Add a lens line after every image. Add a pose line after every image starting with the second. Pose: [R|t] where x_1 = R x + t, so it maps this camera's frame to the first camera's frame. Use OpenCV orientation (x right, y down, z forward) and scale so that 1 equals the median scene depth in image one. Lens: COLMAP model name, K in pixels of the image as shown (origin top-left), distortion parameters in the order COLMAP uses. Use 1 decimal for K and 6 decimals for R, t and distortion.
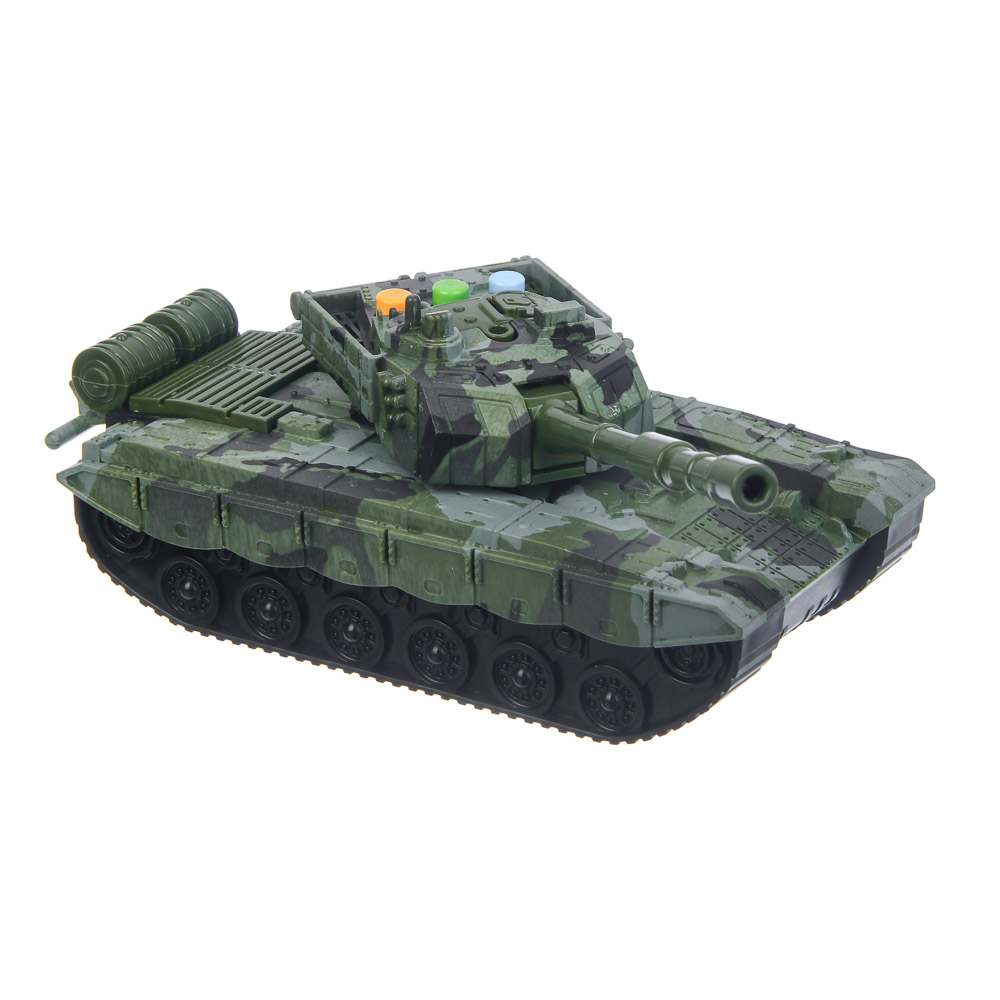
lens RADIAL K [[5253.1, 0, 500.0], [0, 5253.1, 500.0], [0, 0, 1]] dist [0.066156, -11.404284]
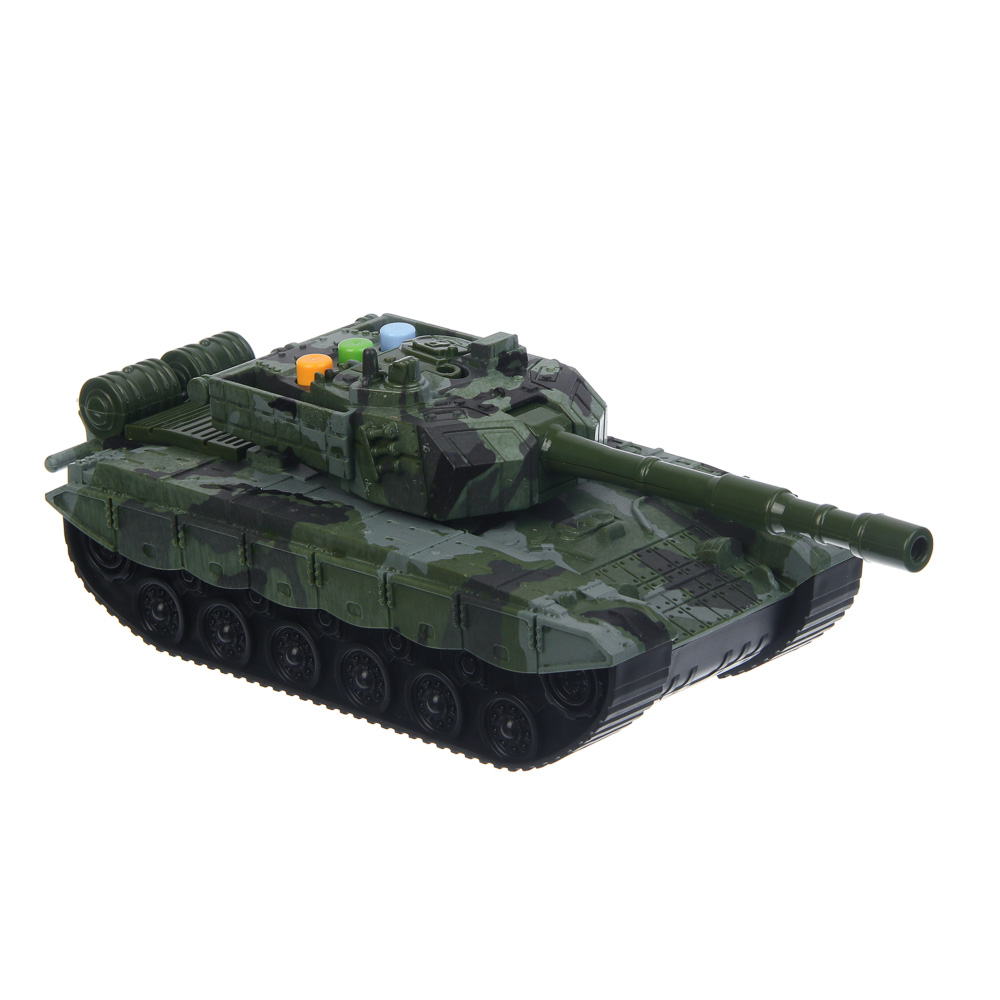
lens RADIAL K [[5253.1, 0, 500.0], [0, 5253.1, 500.0], [0, 0, 1]] dist [0.066156, -11.404284]
pose [[0.982274, 0.045426, -0.181861, 0.198588], [-0.054894, 0.997368, -0.047367, 0.041694], [0.179231, 0.056510, 0.982183, -0.004323]]
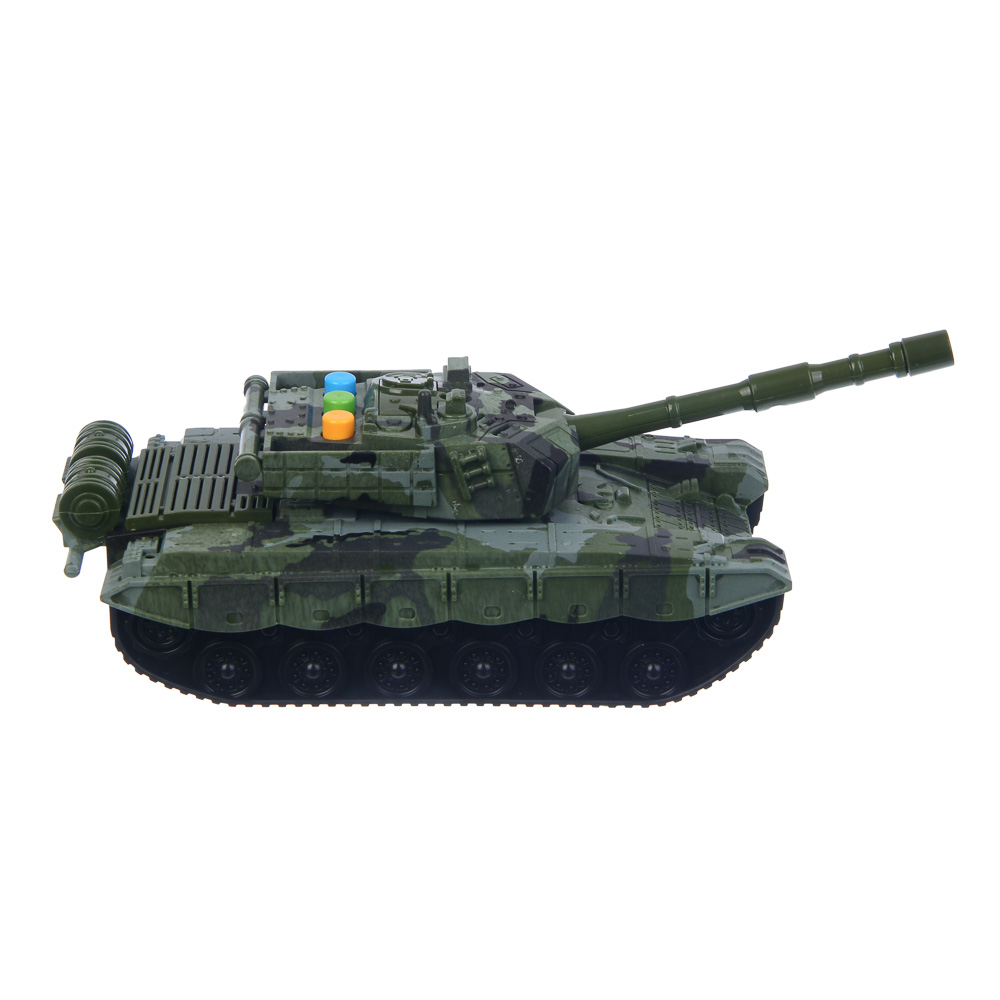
lens RADIAL K [[5253.1, 0, 500.0], [0, 5253.1, 500.0], [0, 0, 1]] dist [0.066156, -11.404284]
pose [[0.847199, -0.193633, 0.494732, -0.586299], [0.205145, 0.978222, 0.031568, -0.044683], [-0.490071, 0.074747, 0.868472, -0.032238]]
